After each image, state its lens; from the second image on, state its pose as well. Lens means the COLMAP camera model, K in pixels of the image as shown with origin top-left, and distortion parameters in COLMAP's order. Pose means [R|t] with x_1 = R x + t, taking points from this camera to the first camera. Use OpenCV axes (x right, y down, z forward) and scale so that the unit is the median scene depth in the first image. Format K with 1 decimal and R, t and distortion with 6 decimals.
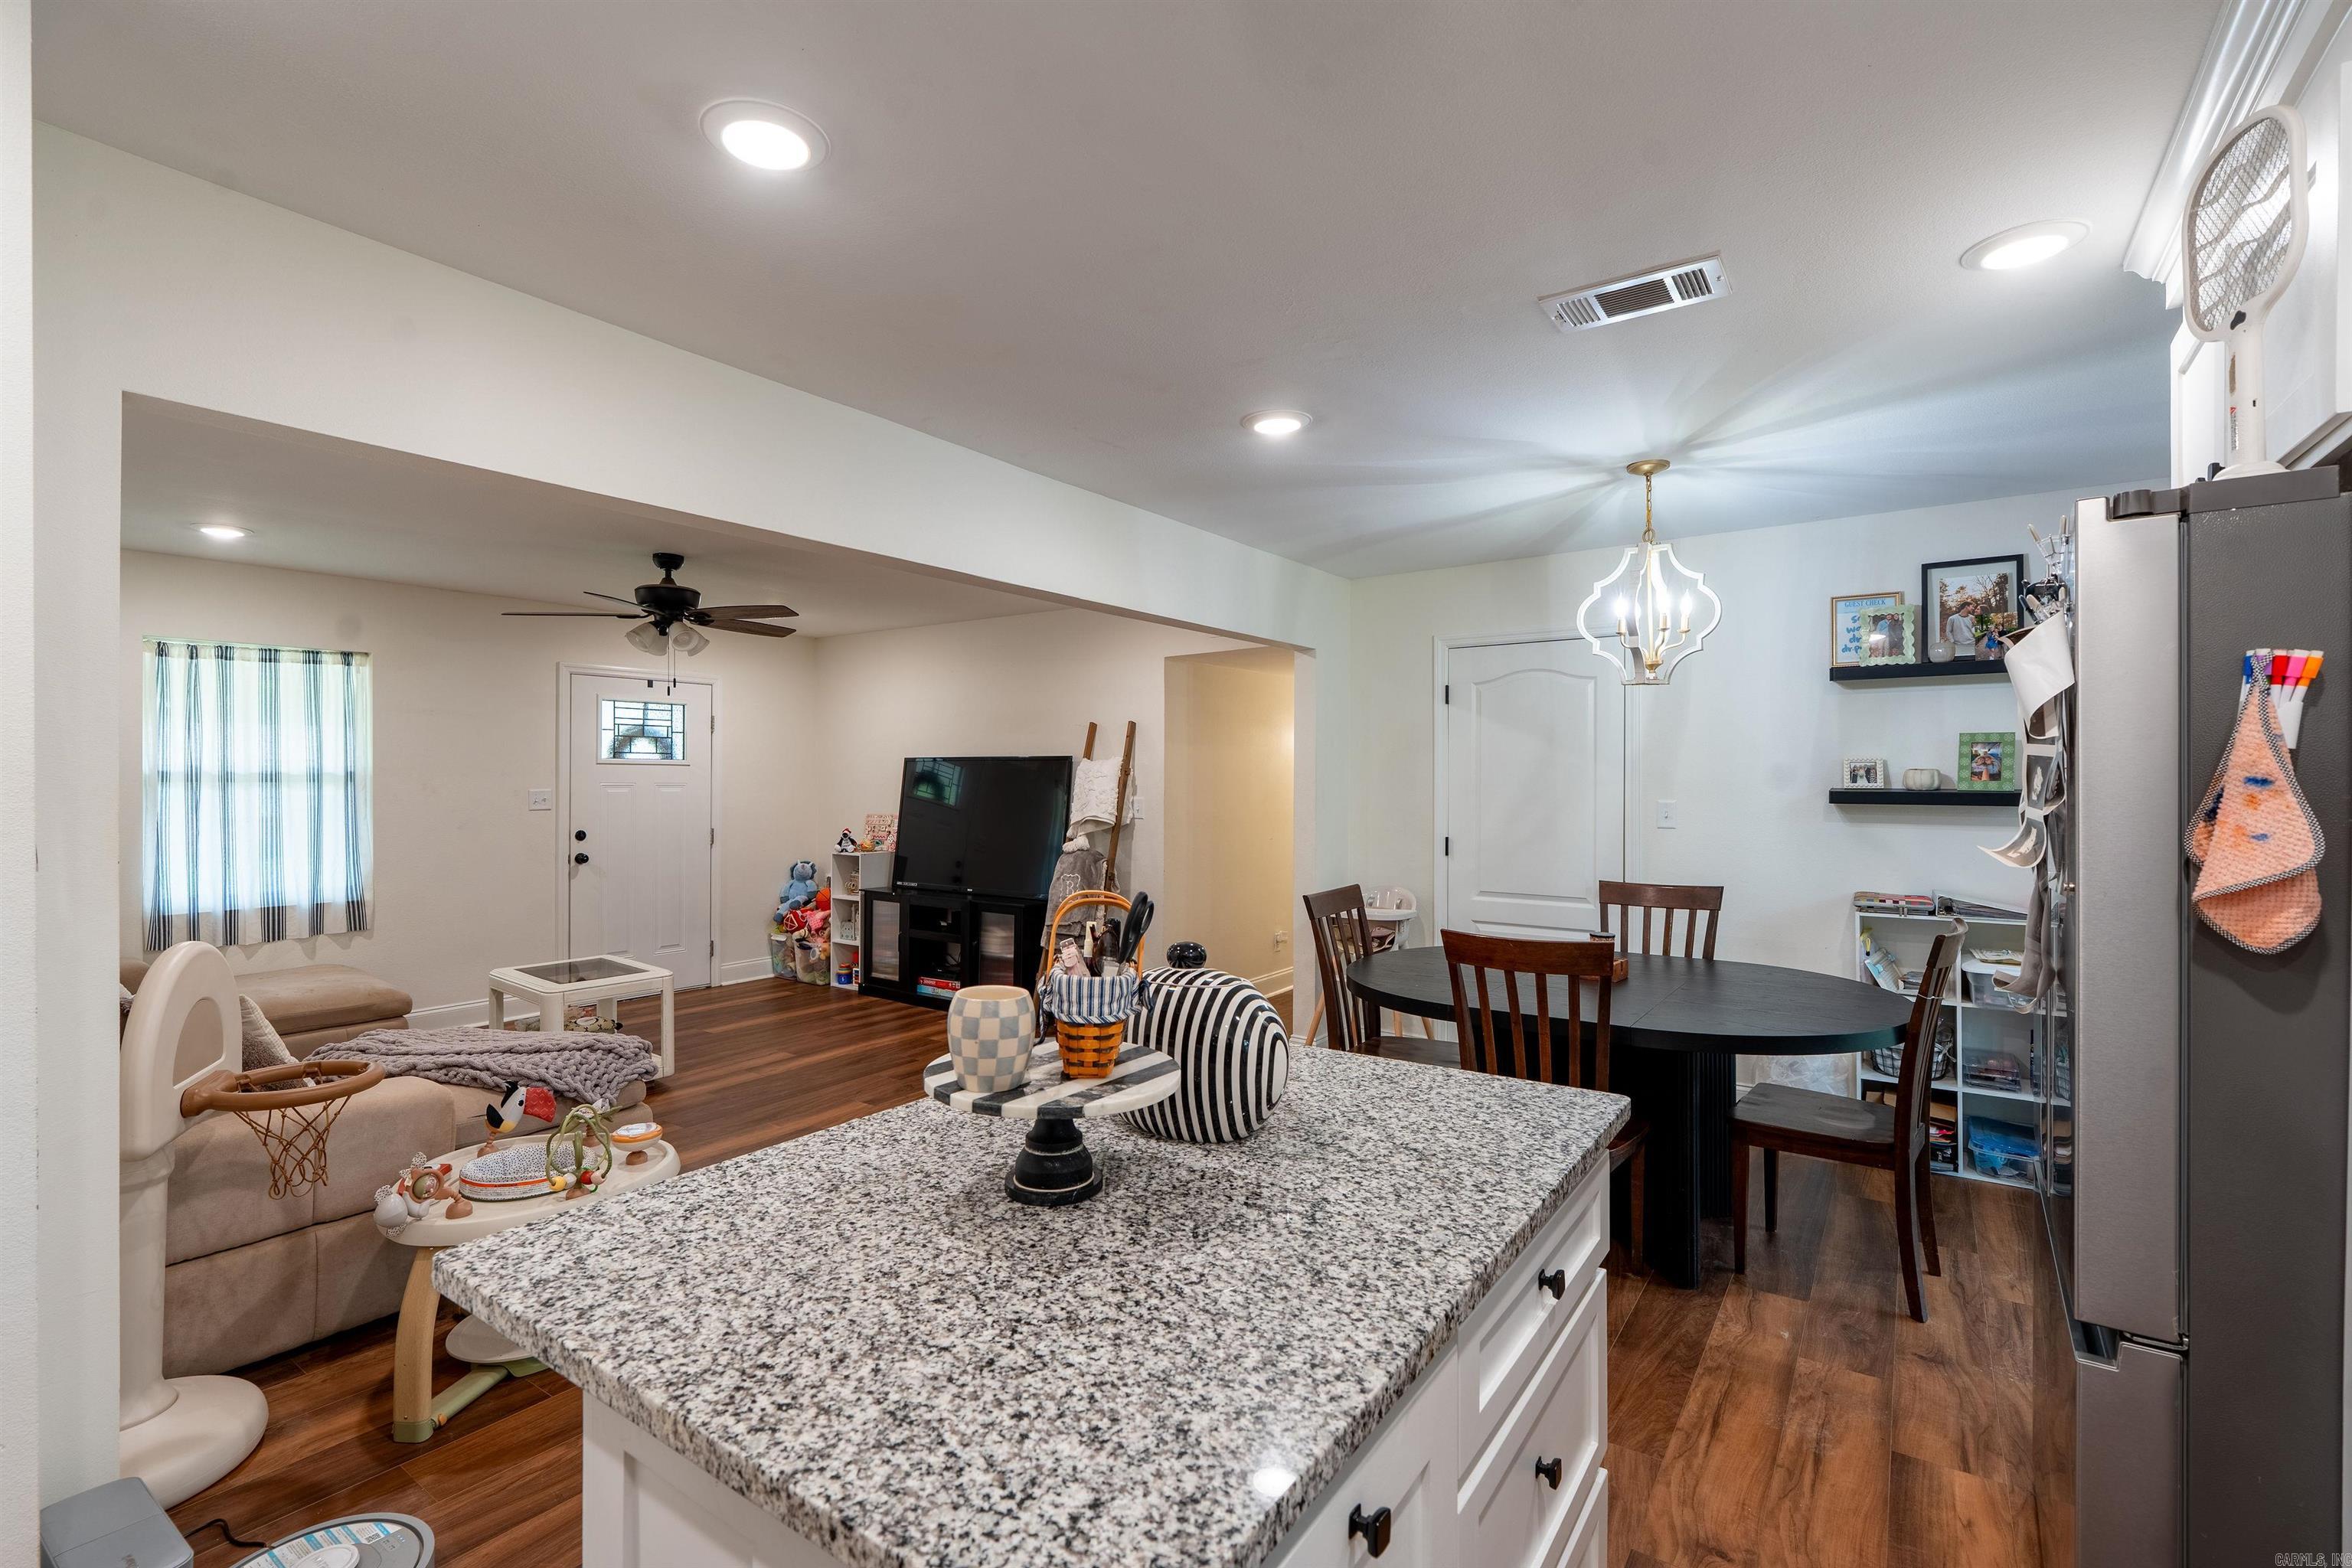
lens RADIAL K [[1053.2, 0, 1175.0], [0, 1053.2, 787.4], [0, 0, 1]] dist [-0.006546, 0.002932]
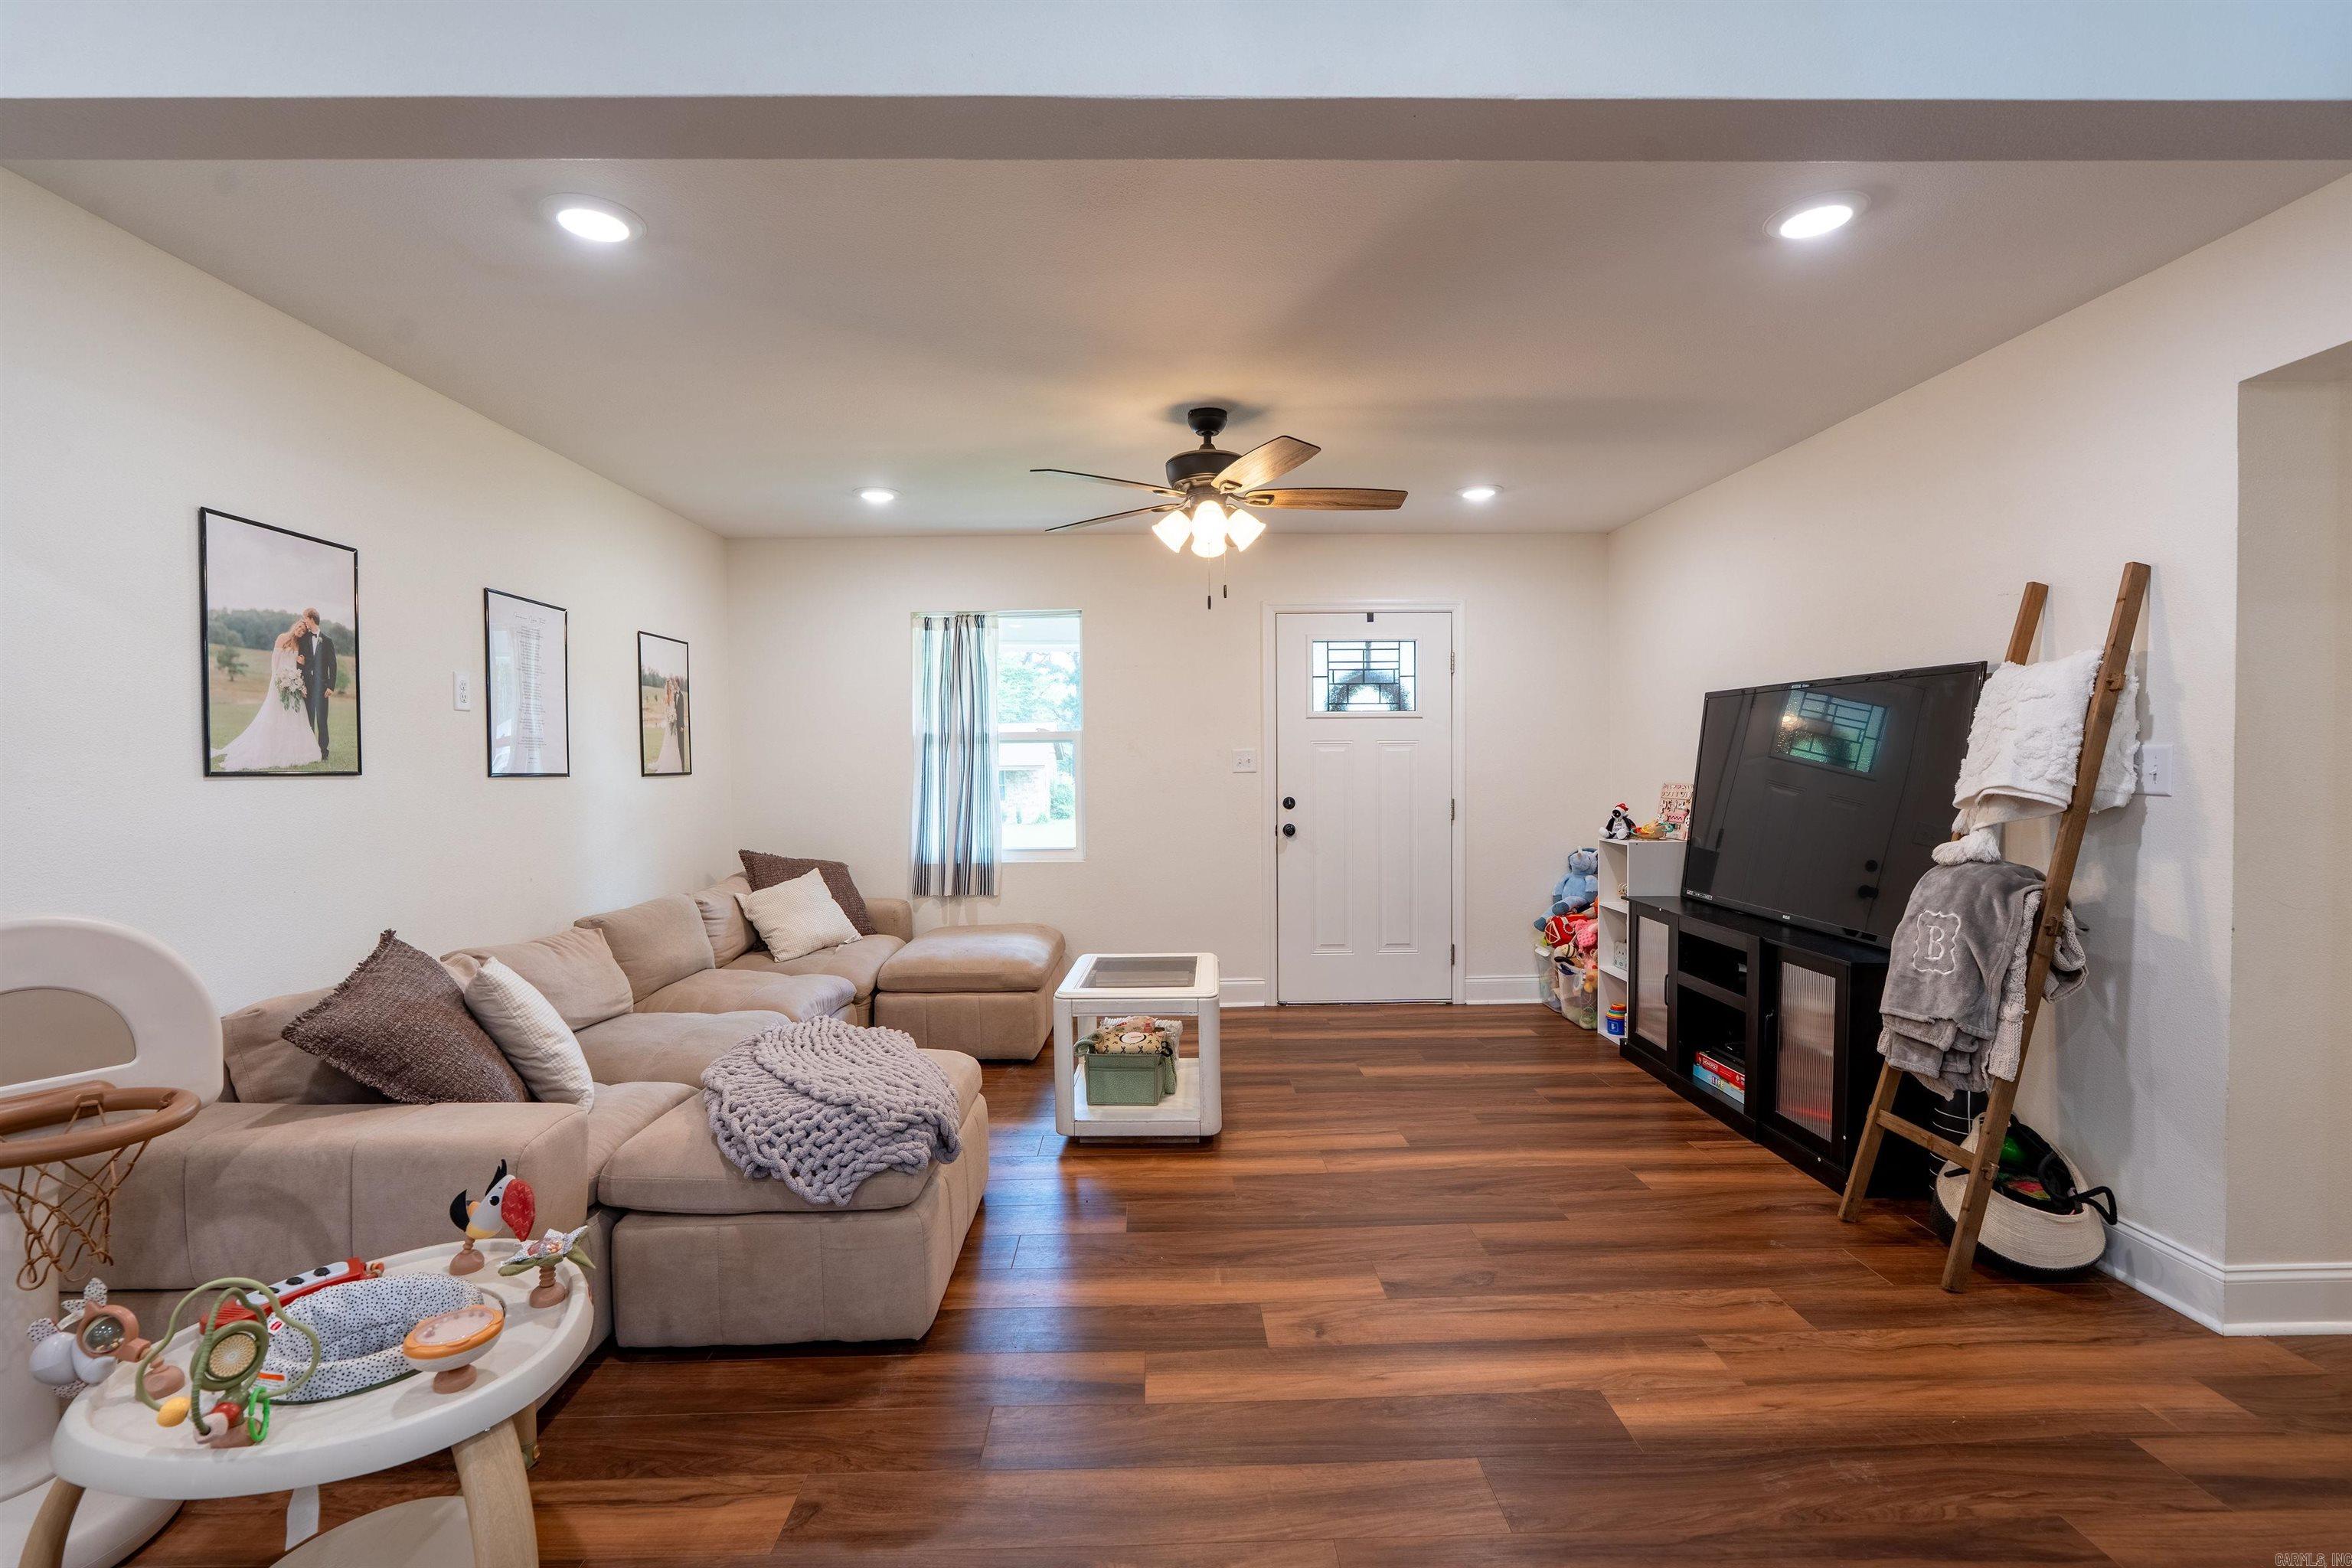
lens RADIAL K [[1053.2, 0, 1176.5], [0, 1053.2, 778.2], [0, 0, 1]] dist [-0.006546, 0.002932]
pose [[0.593630, 0.005903, -0.804716, 0.108796], [0.006413, 0.999907, 0.012065, 0.024618], [0.804713, -0.012323, 0.593537, 0.694527]]
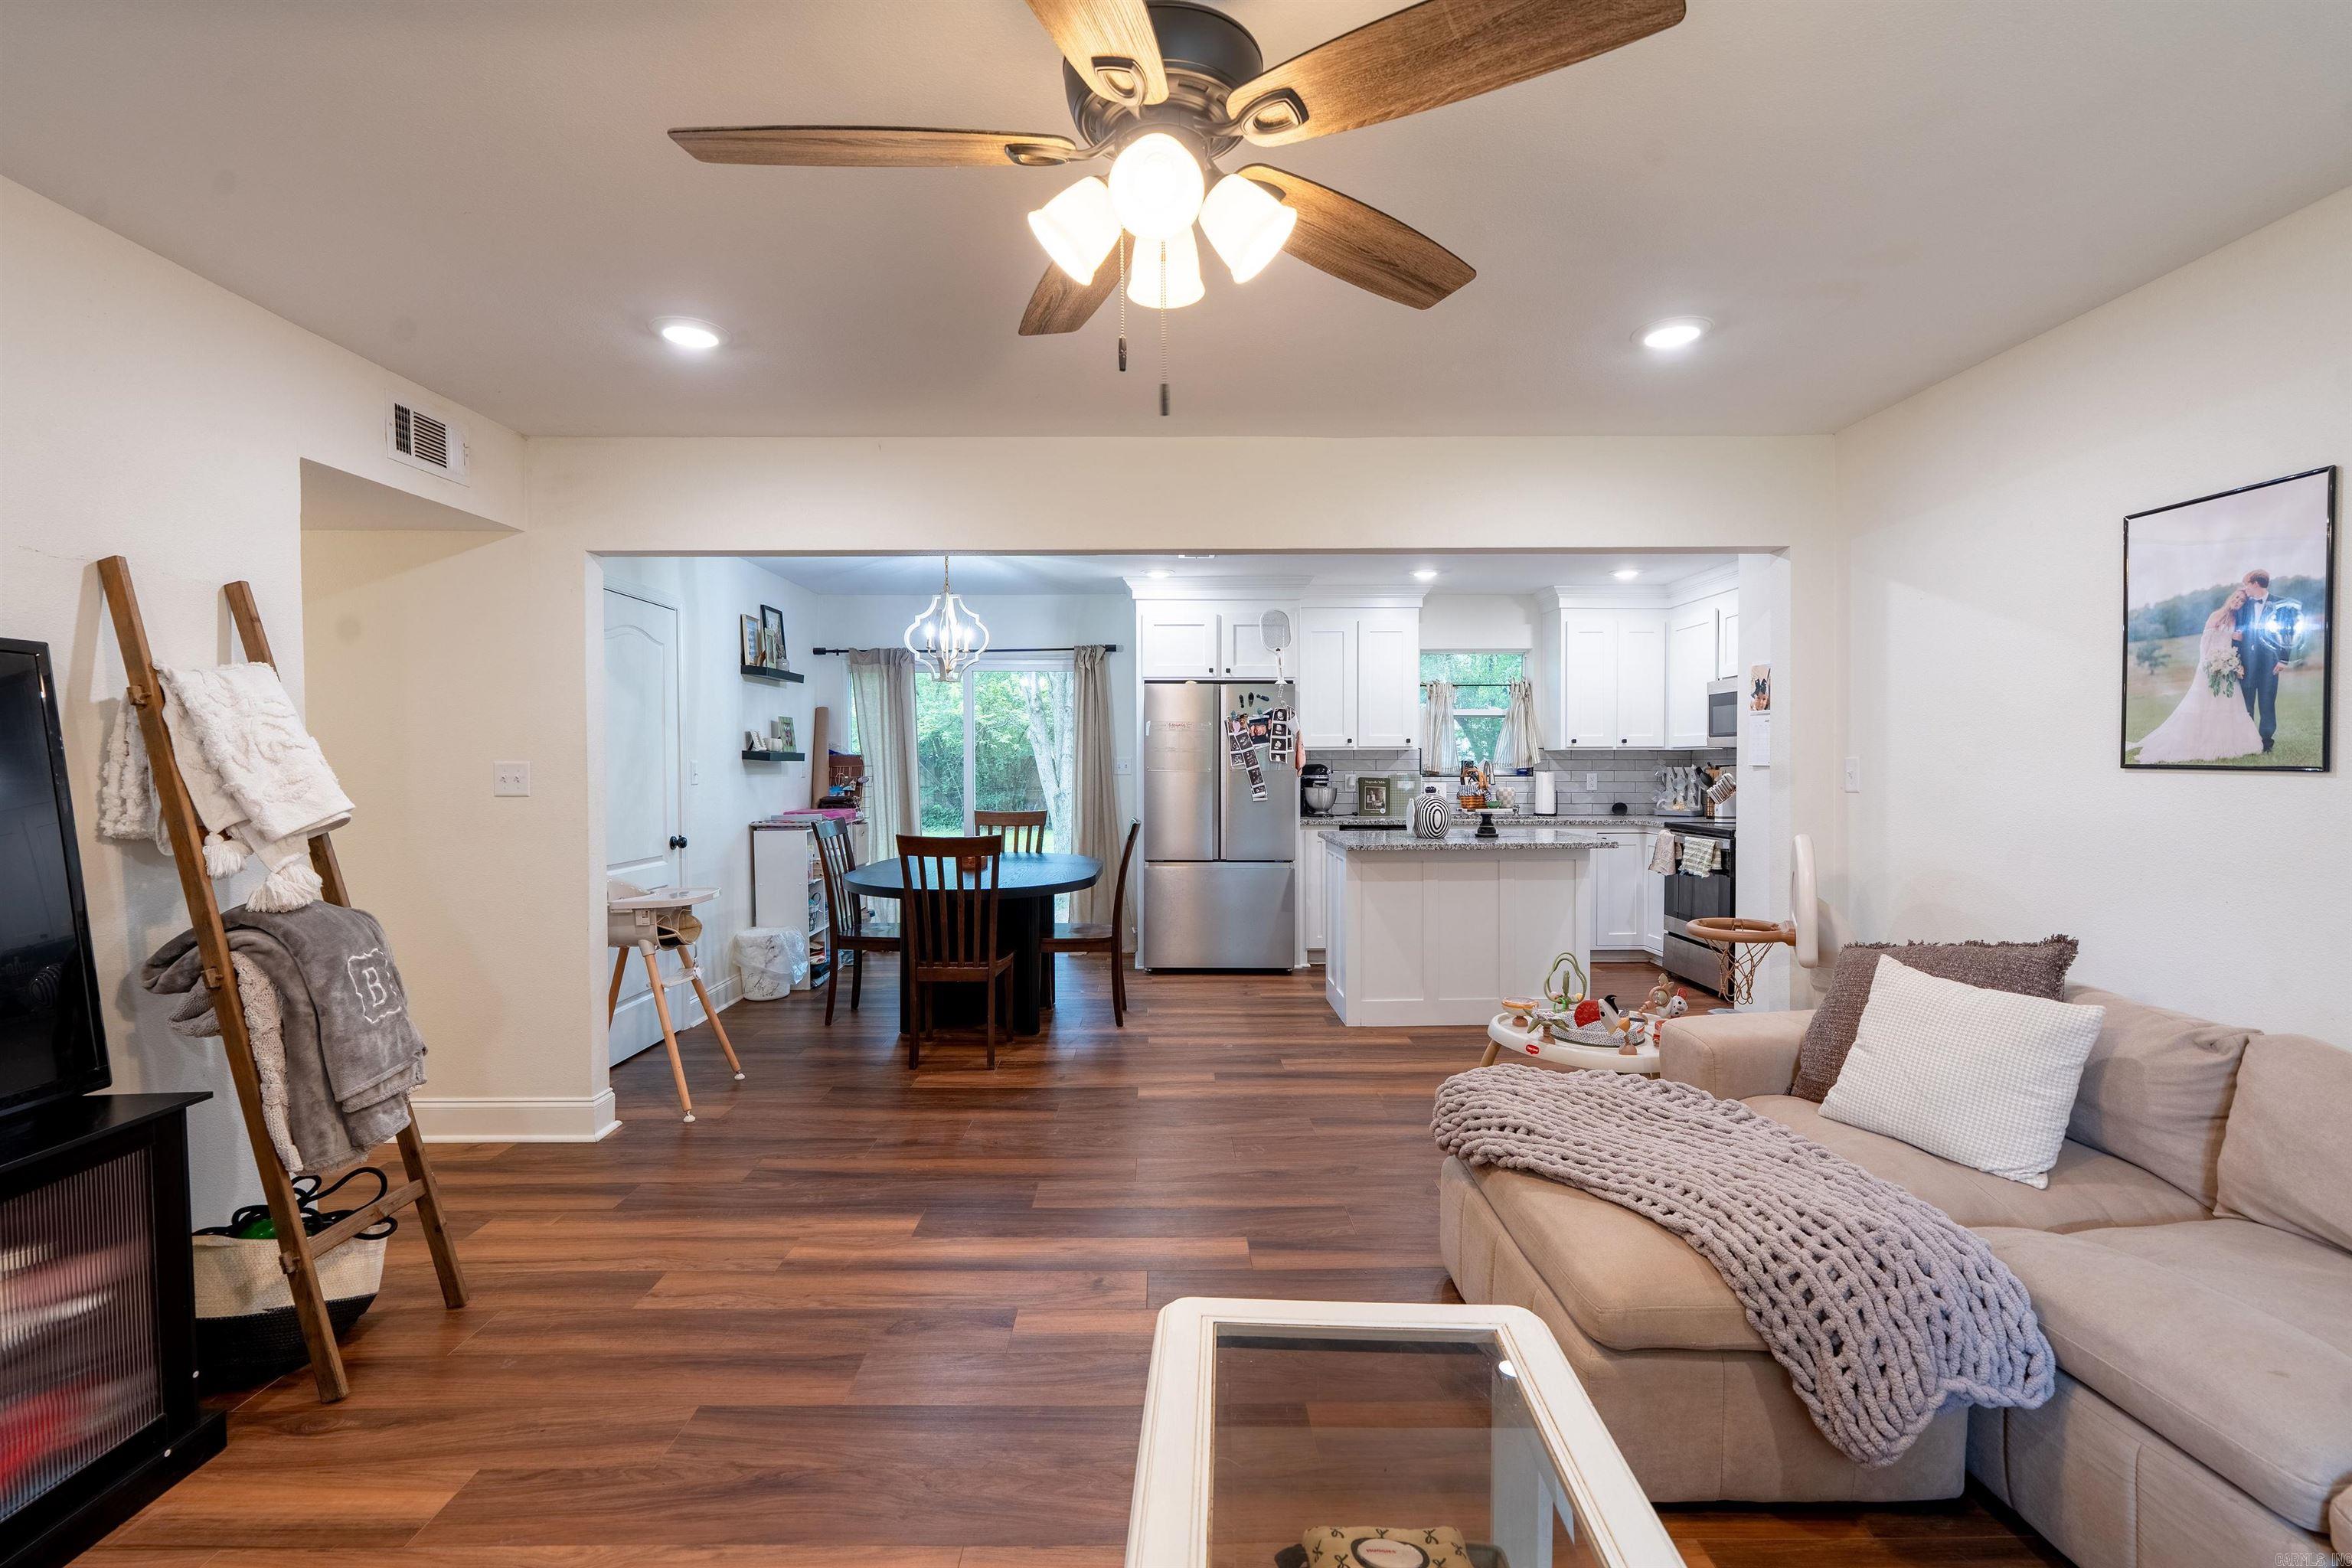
lens RADIAL K [[1053.2, 0, 1171.3], [0, 1053.2, 782.4], [0, 0, 1]] dist [-0.006546, 0.002932]
pose [[-0.587489, -0.015359, 0.809087, -0.921143], [0.009494, 0.999620, 0.025869, 0.013402], [-0.809177, 0.022880, -0.587120, 1.485584]]
